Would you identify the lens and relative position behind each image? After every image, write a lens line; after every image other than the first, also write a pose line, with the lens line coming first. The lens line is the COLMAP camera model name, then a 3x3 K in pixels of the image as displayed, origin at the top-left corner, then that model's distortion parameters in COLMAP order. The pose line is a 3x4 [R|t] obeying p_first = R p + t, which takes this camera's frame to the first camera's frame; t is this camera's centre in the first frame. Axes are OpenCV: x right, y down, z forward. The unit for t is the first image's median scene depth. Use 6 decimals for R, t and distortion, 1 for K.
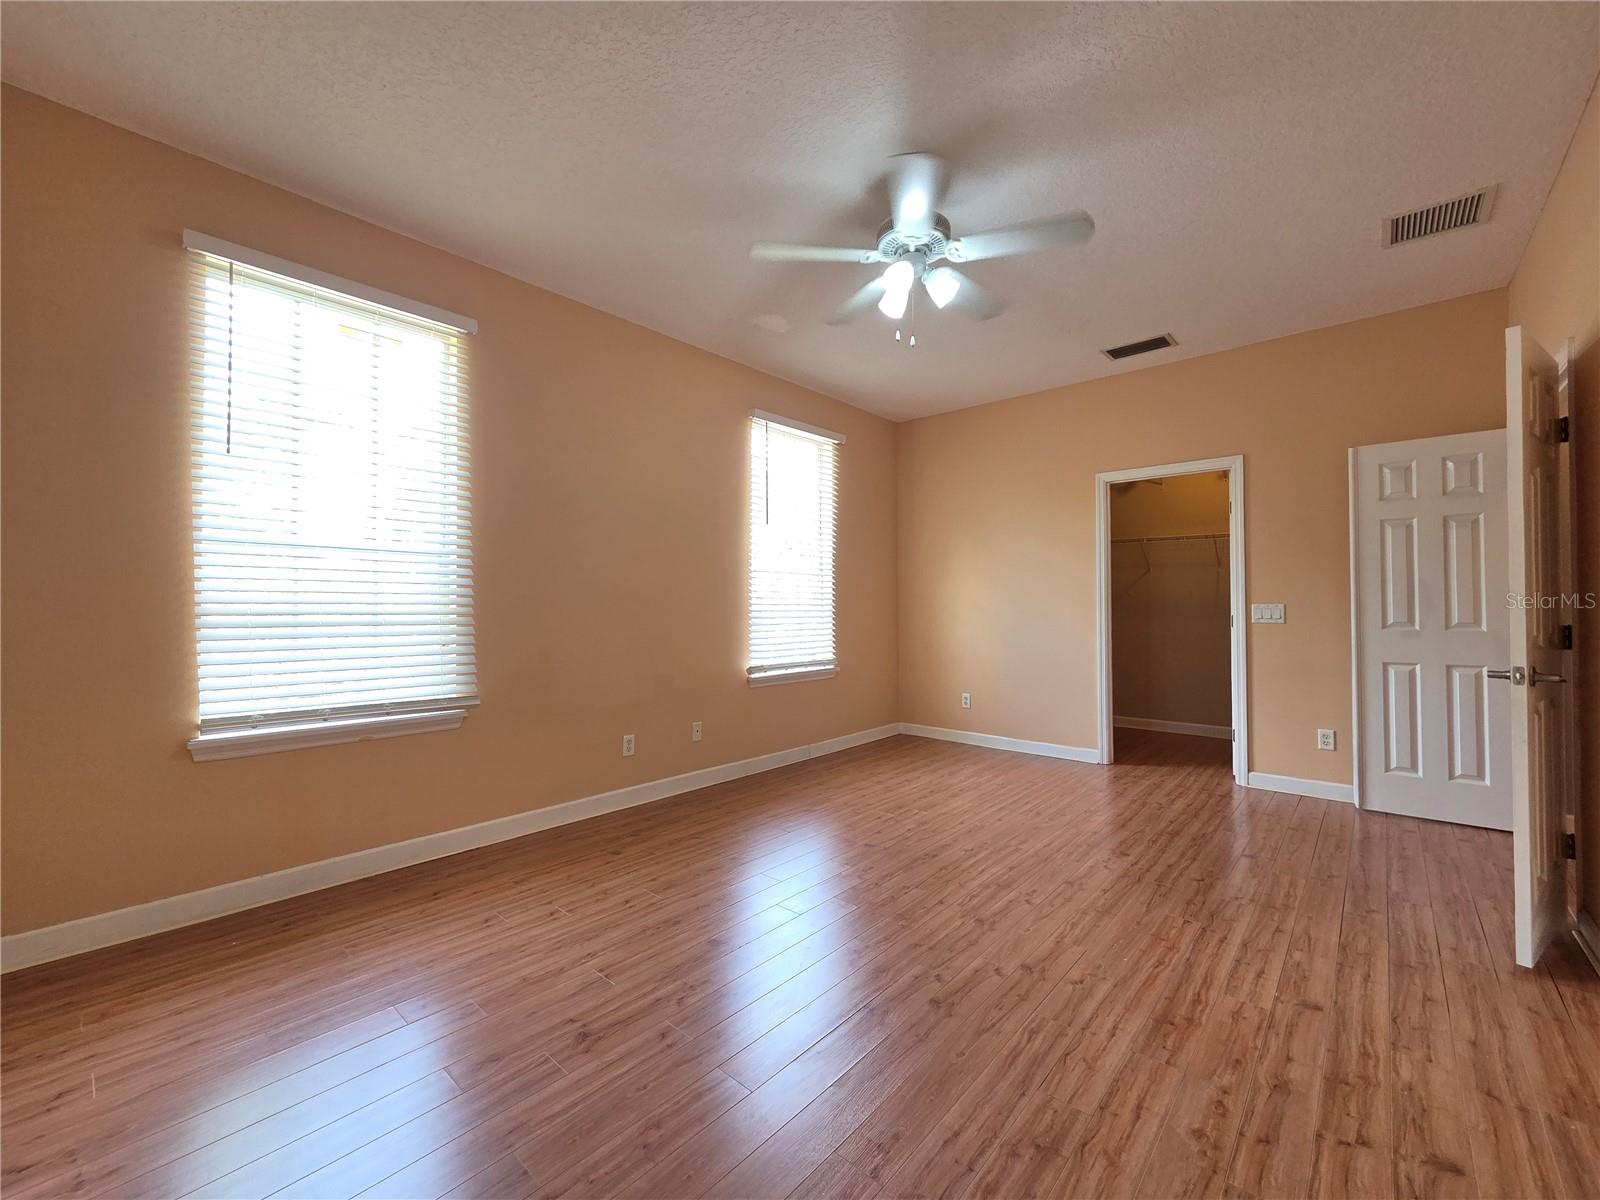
lens RADIAL K [[657.3, 0, 801.1], [0, 657.3, 597.5], [0, 0, 1]] dist [0.003040, -0.000765]
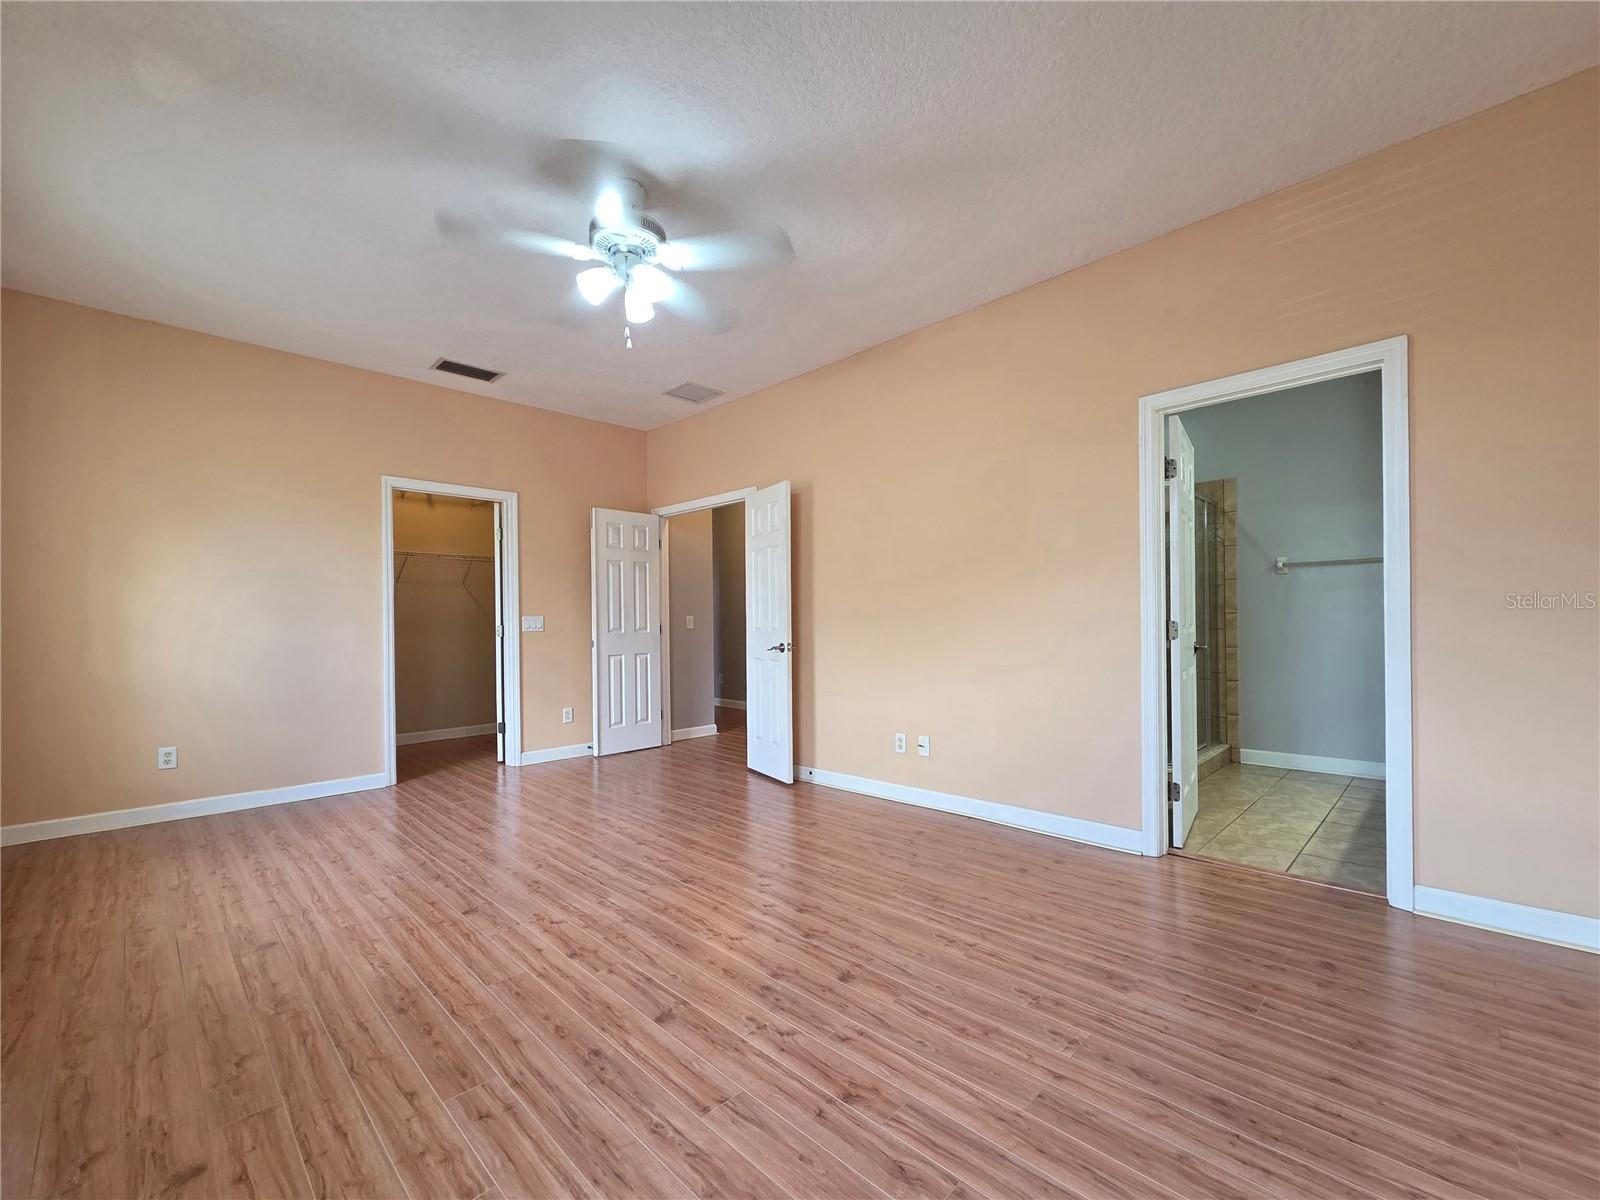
lens RADIAL K [[657.3, 0, 774.4], [0, 657.3, 626.3], [0, 0, 1]] dist [0.003040, -0.000765]
pose [[0.078056, -0.004044, 0.996941, -0.621277], [-0.002436, 0.999988, 0.004248, 0.027117], [-0.996946, -0.002760, 0.078045, 0.540707]]
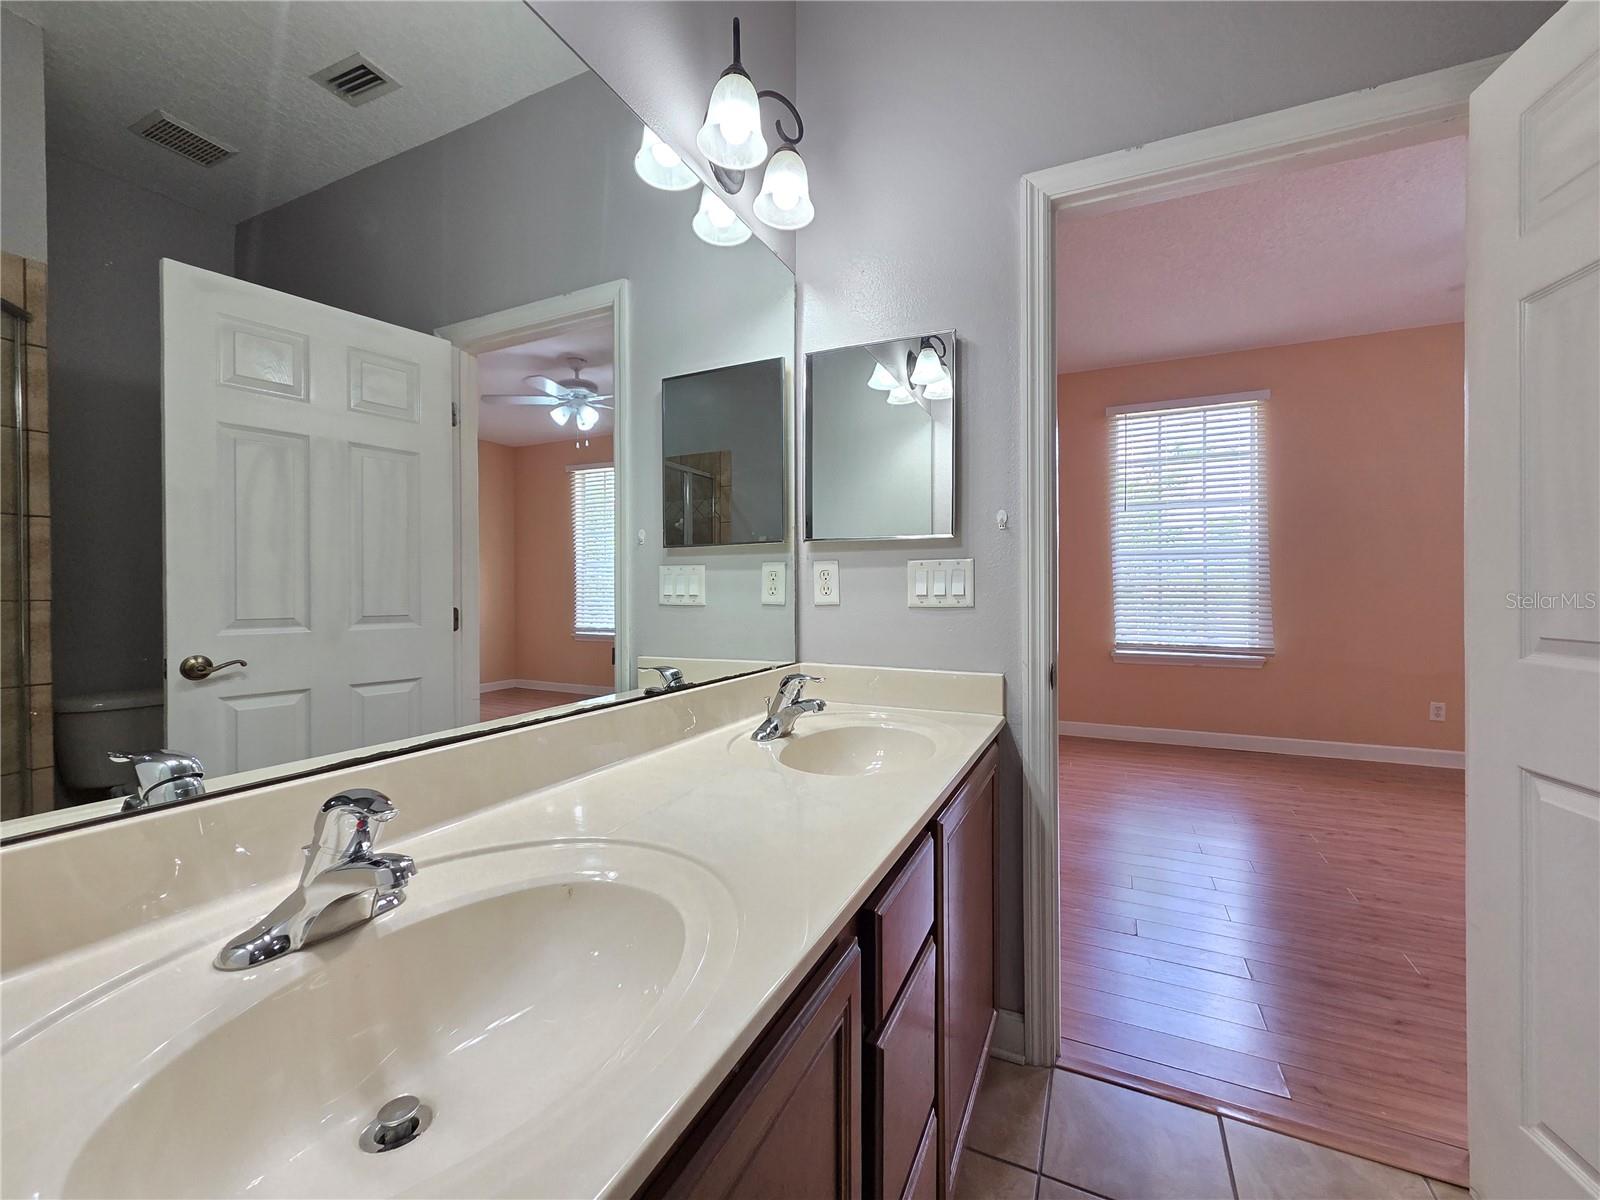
lens RADIAL K [[657.3, 0, 795.8], [0, 657.3, 601.6], [0, 0, 1]] dist [0.003040, -0.000765]
pose [[0.284465, 0.015777, -0.958557, 0.548281], [0.015540, 0.999657, 0.021065, 0.000630], [0.958560, -0.020888, 0.284123, -0.384042]]
